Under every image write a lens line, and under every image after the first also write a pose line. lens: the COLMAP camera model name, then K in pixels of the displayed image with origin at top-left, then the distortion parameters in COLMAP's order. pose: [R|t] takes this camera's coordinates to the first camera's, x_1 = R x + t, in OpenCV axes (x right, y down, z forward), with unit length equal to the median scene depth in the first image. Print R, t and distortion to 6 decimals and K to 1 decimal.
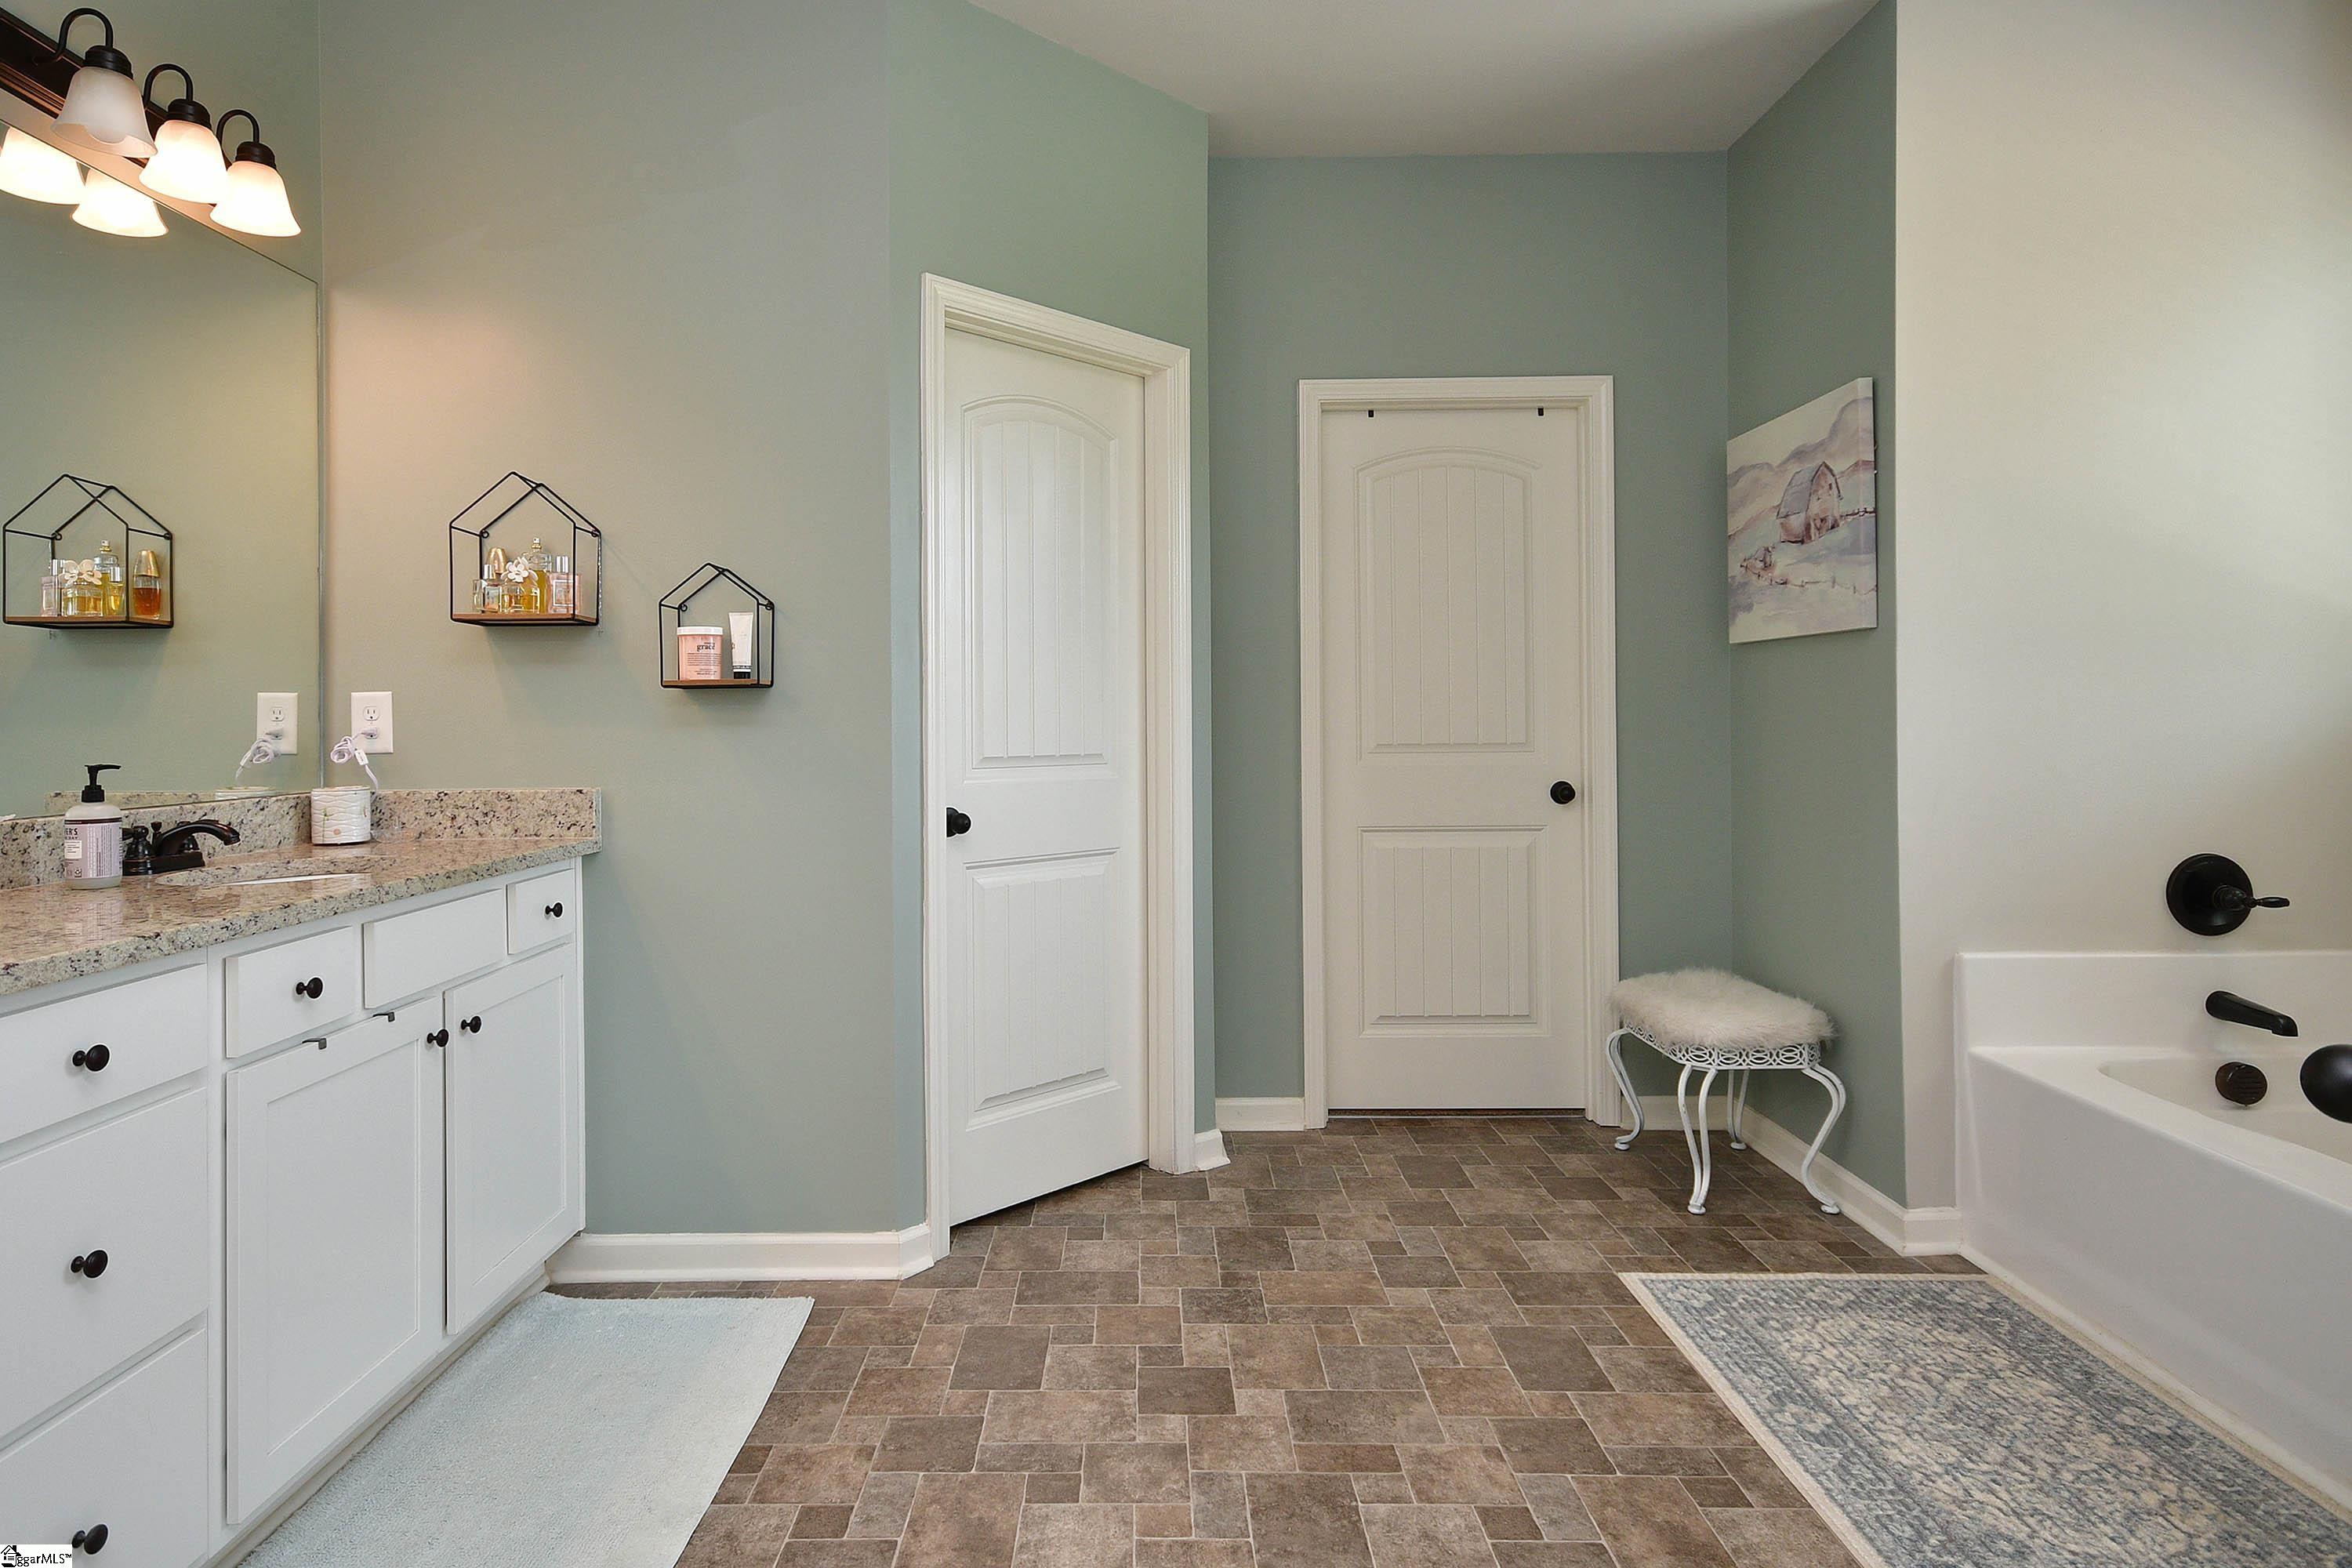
lens RADIAL K [[1249.8, 0, 1175.4], [0, 1249.8, 705.9], [0, 0, 1]] dist [-0.002086, -0.000930]
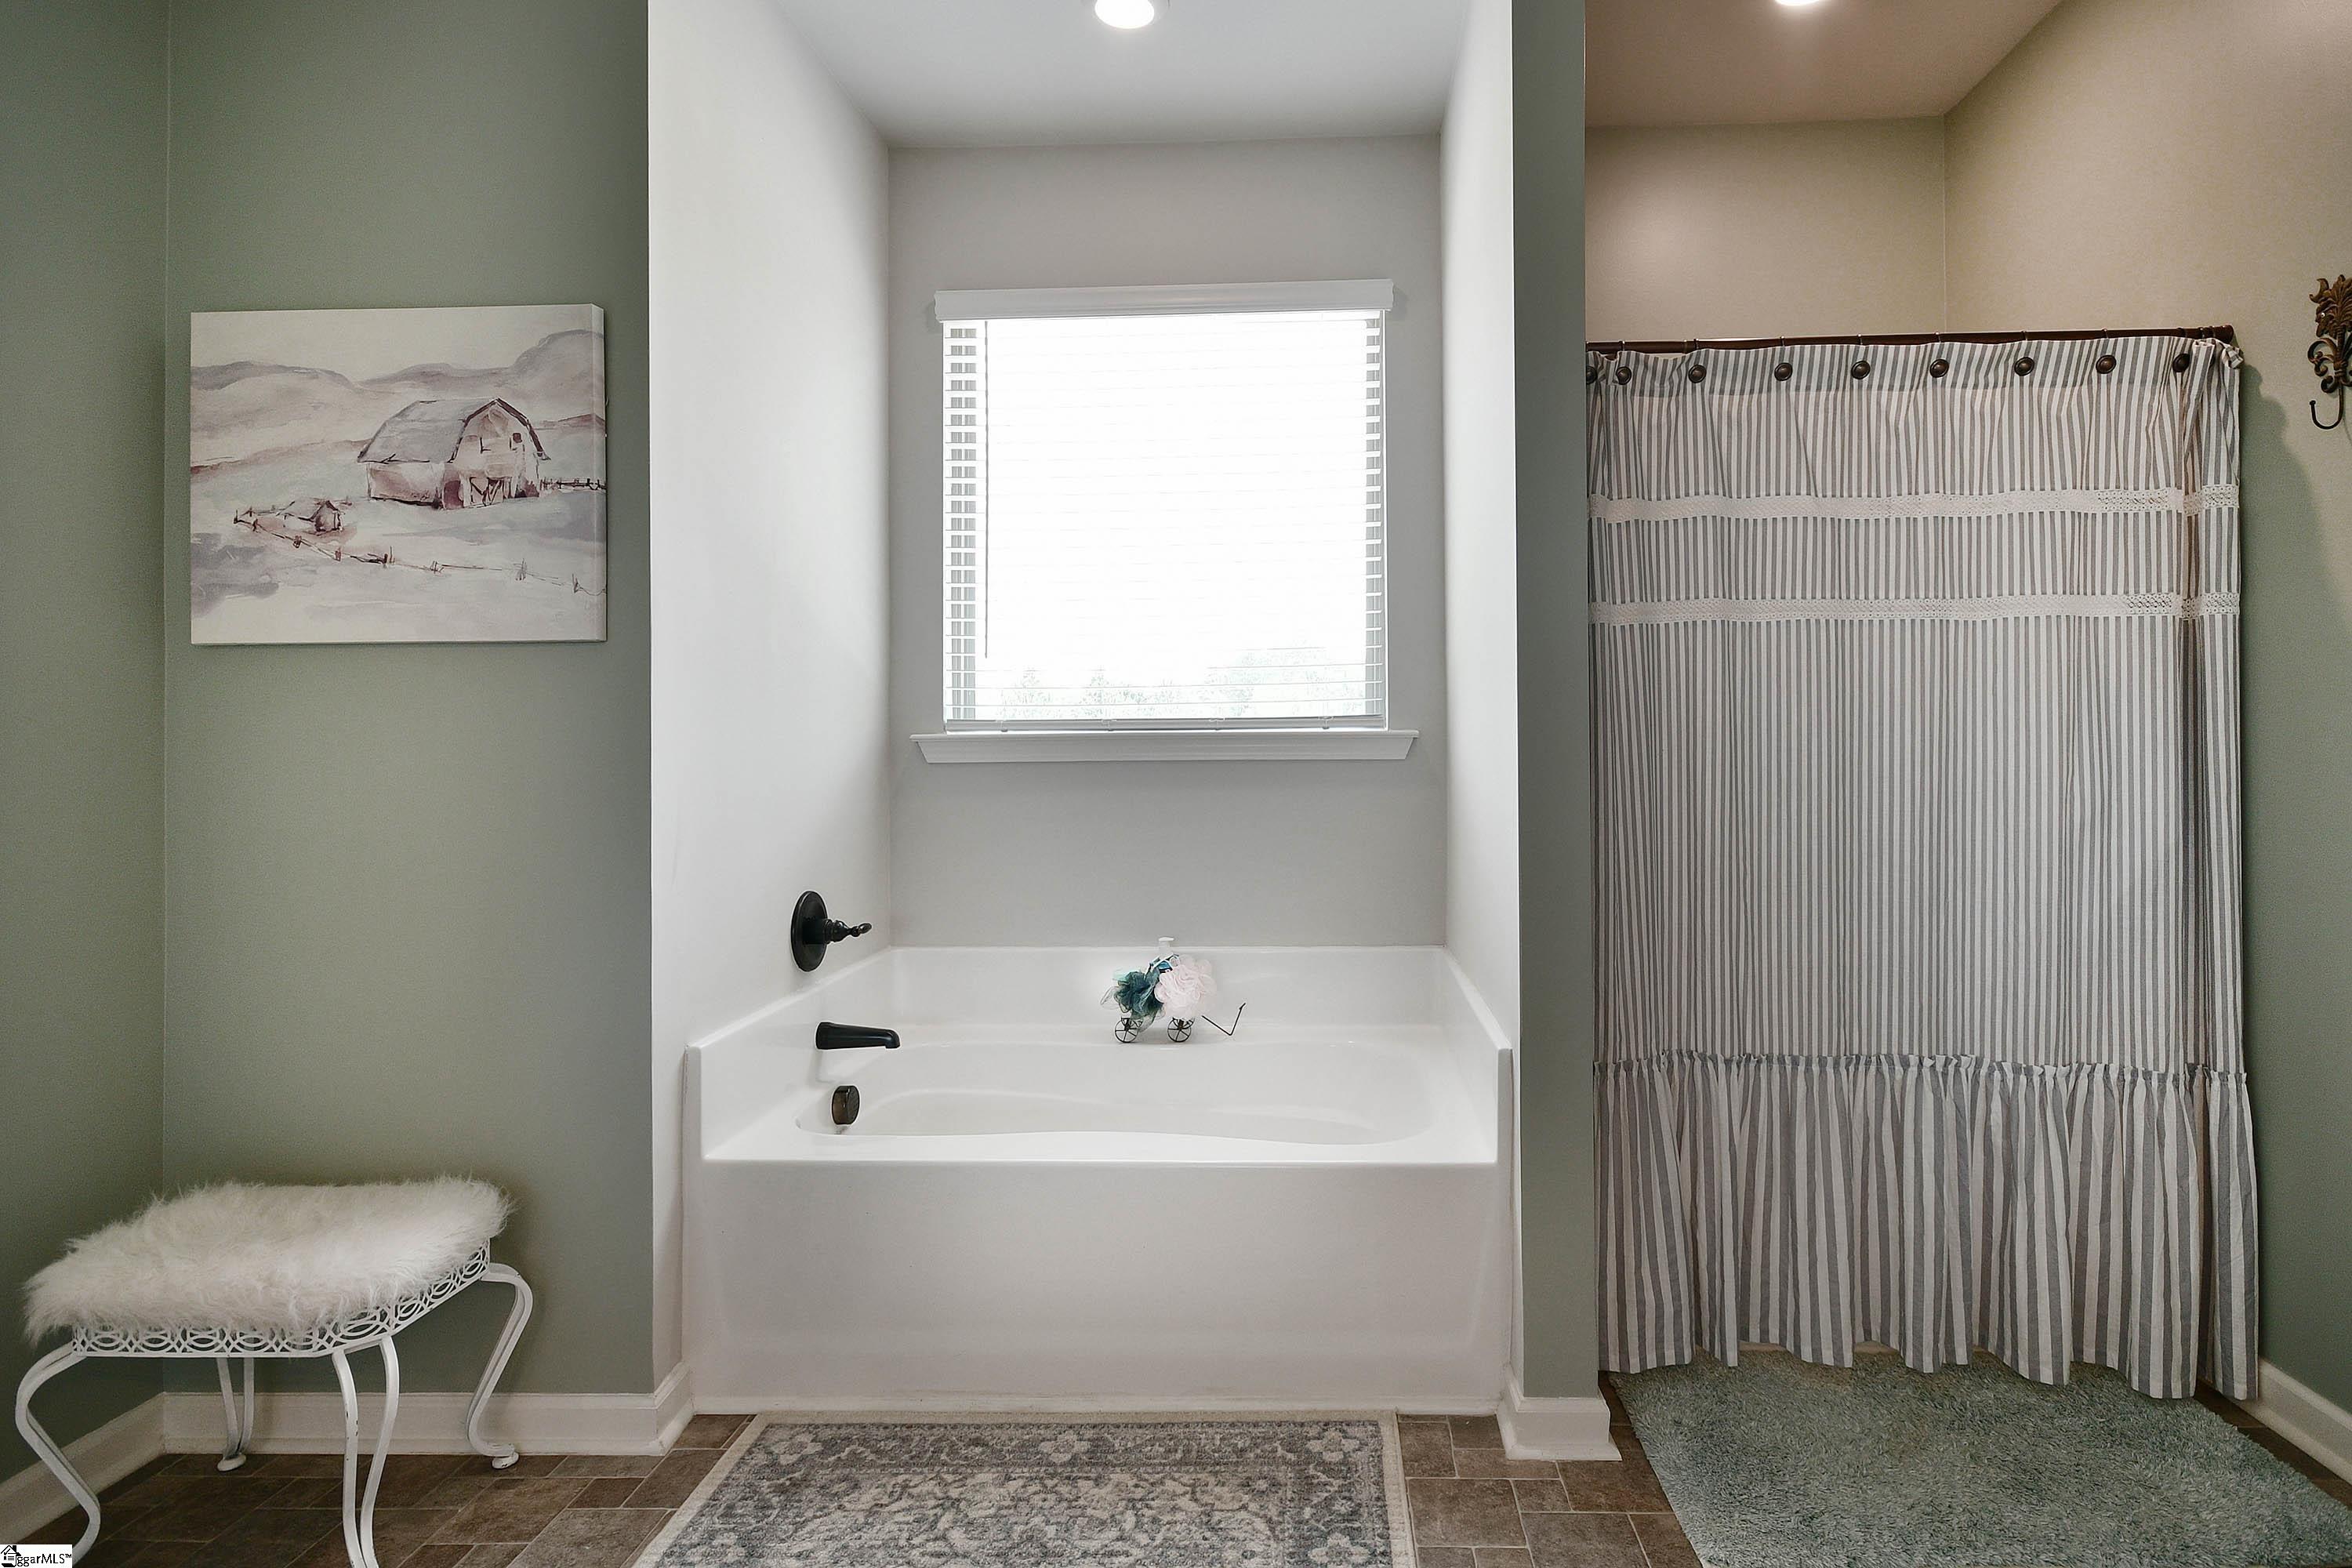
lens RADIAL K [[1226.7, 0, 1242.4], [0, 1226.7, 739.7], [0, 0, 1]] dist [0.004791, -0.000534]
pose [[0.056571, 0.012001, 0.998326, -0.153461], [0.003847, 0.999918, -0.012238, 0.007274], [-0.998391, 0.004533, 0.056520, 0.557540]]
